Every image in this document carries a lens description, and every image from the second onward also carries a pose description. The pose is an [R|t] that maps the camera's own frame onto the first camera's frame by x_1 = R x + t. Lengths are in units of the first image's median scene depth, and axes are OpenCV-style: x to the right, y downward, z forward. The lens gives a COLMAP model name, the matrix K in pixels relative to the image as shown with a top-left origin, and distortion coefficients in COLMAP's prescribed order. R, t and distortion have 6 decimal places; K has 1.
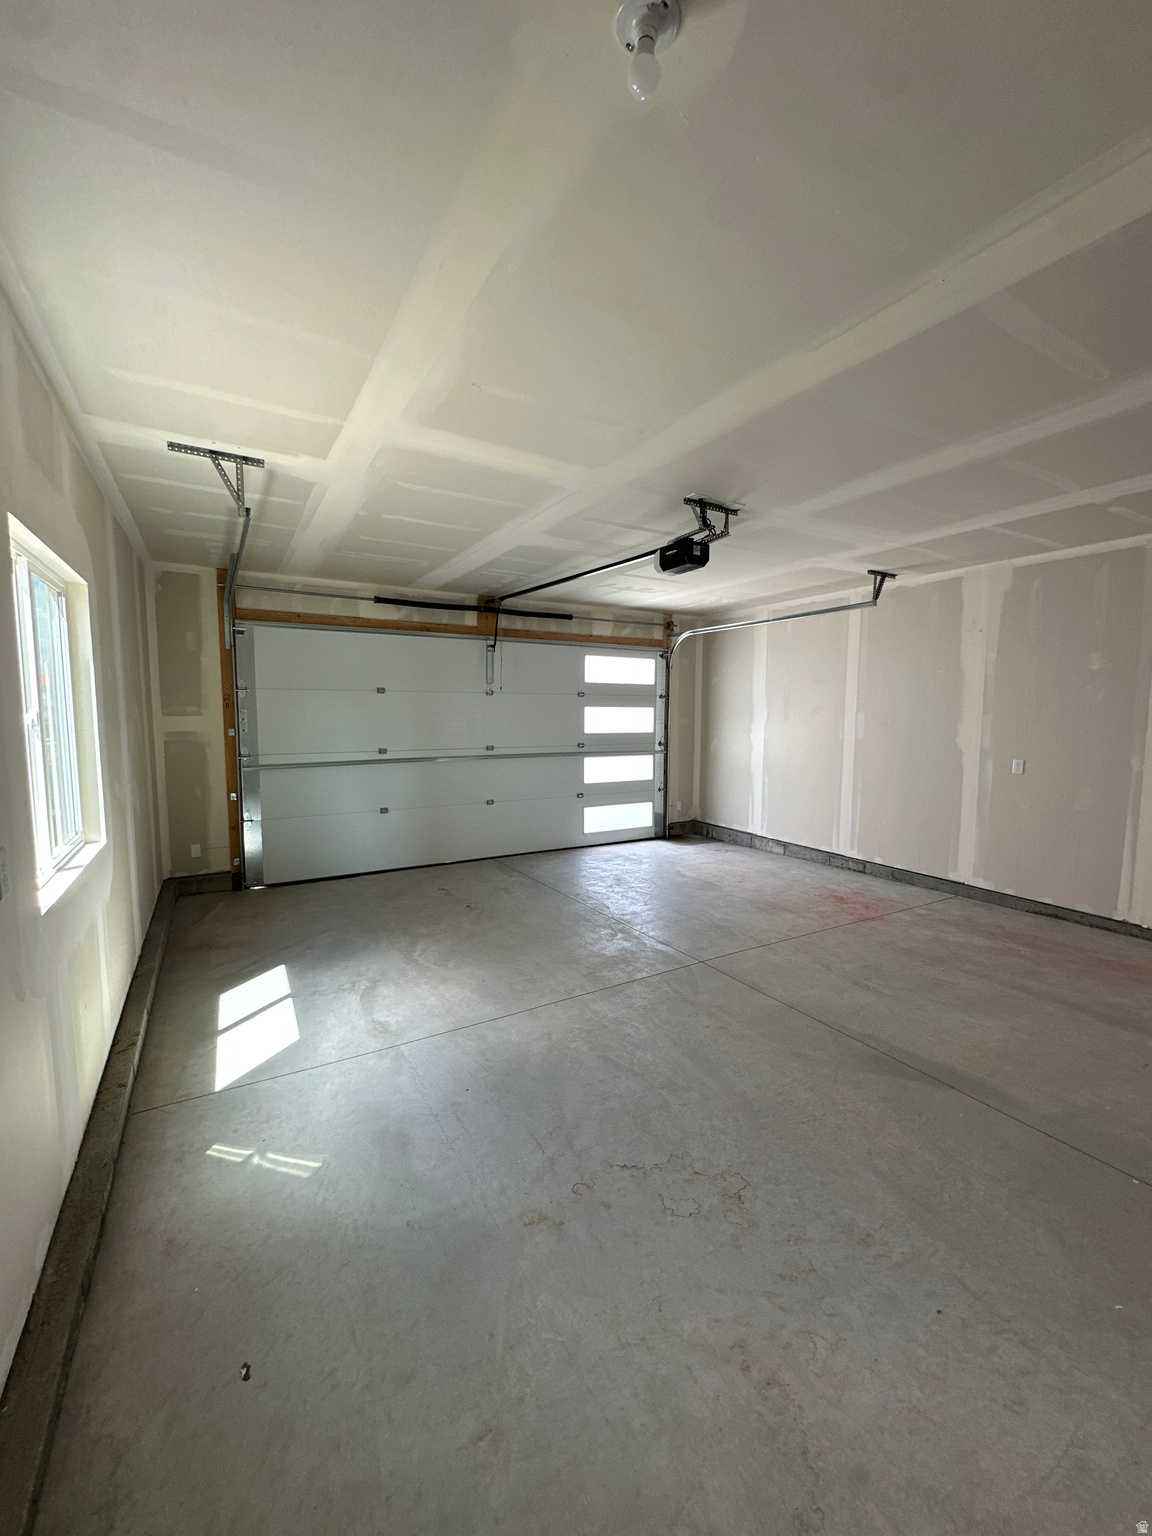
lens RADIAL K [[616.3, 0, 574.7], [0, 616.3, 770.8], [0, 0, 1]] dist [-0.005926, 0.000555]
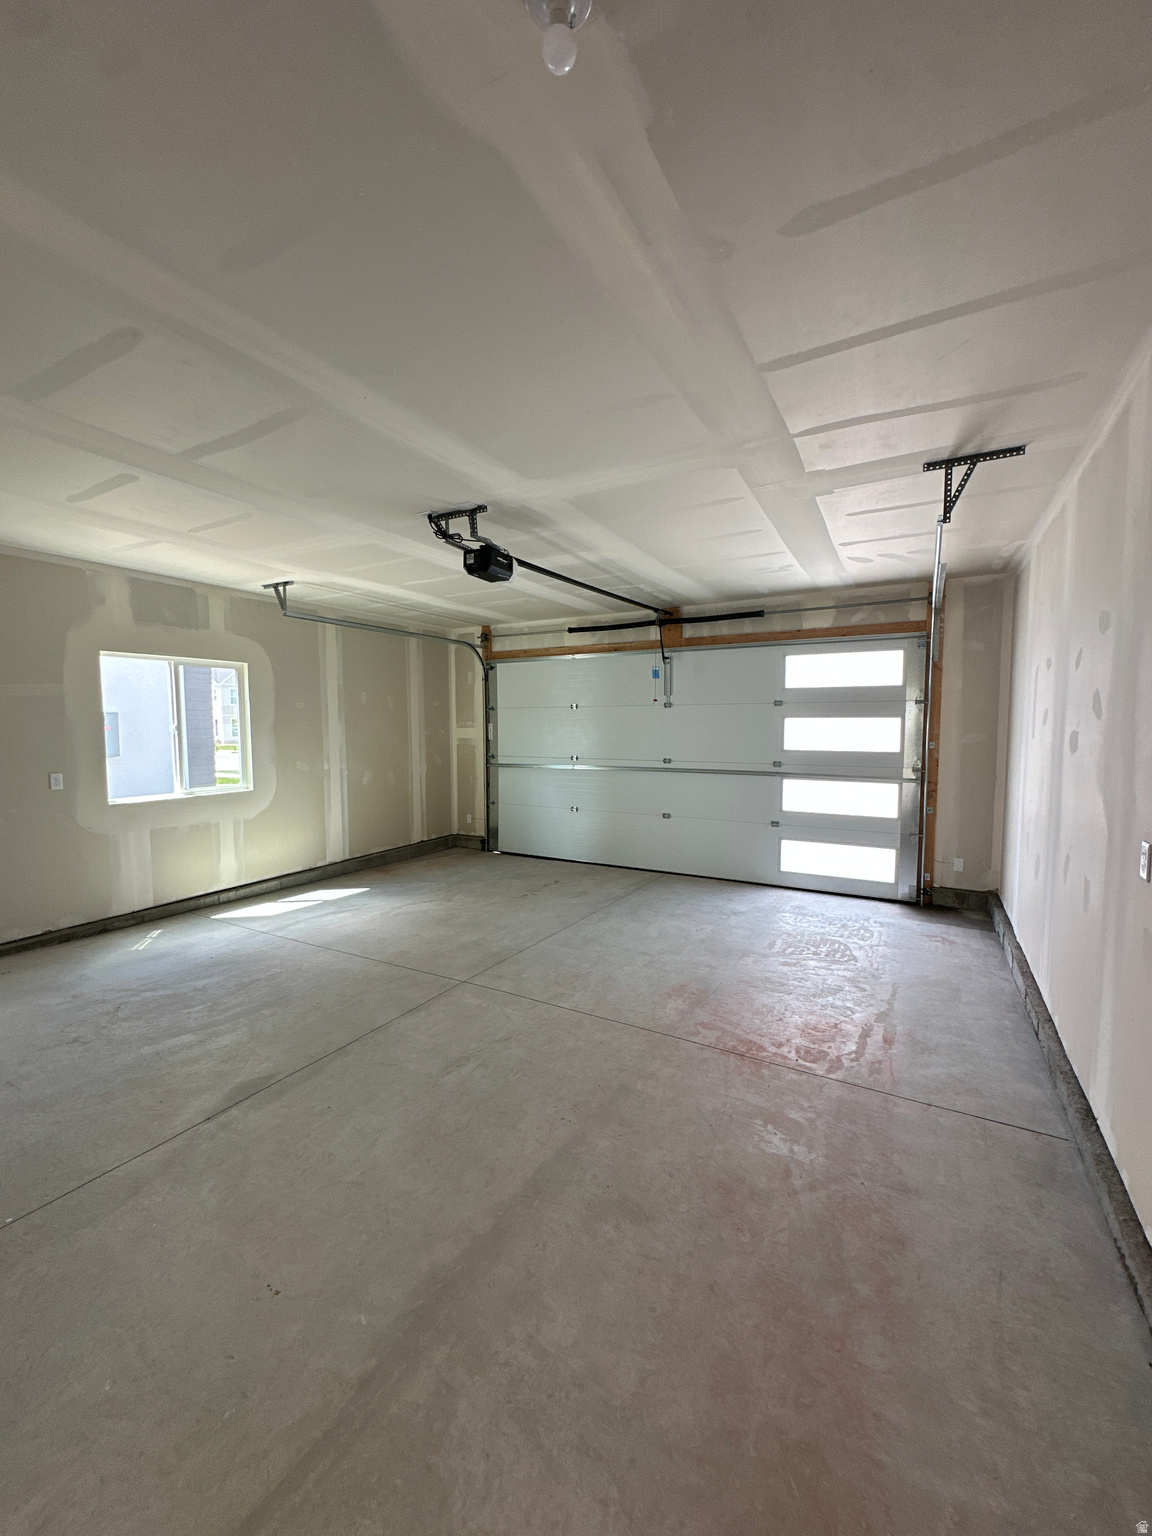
lens RADIAL K [[616.3, 0, 574.7], [0, 616.3, 770.8], [0, 0, 1]] dist [-0.005926, 0.000555]
pose [[0.510537, 0.060675, -0.857712, 0.666012], [-0.079252, 0.996582, 0.023326, -0.033972], [0.856195, 0.056066, 0.513601, 0.382836]]
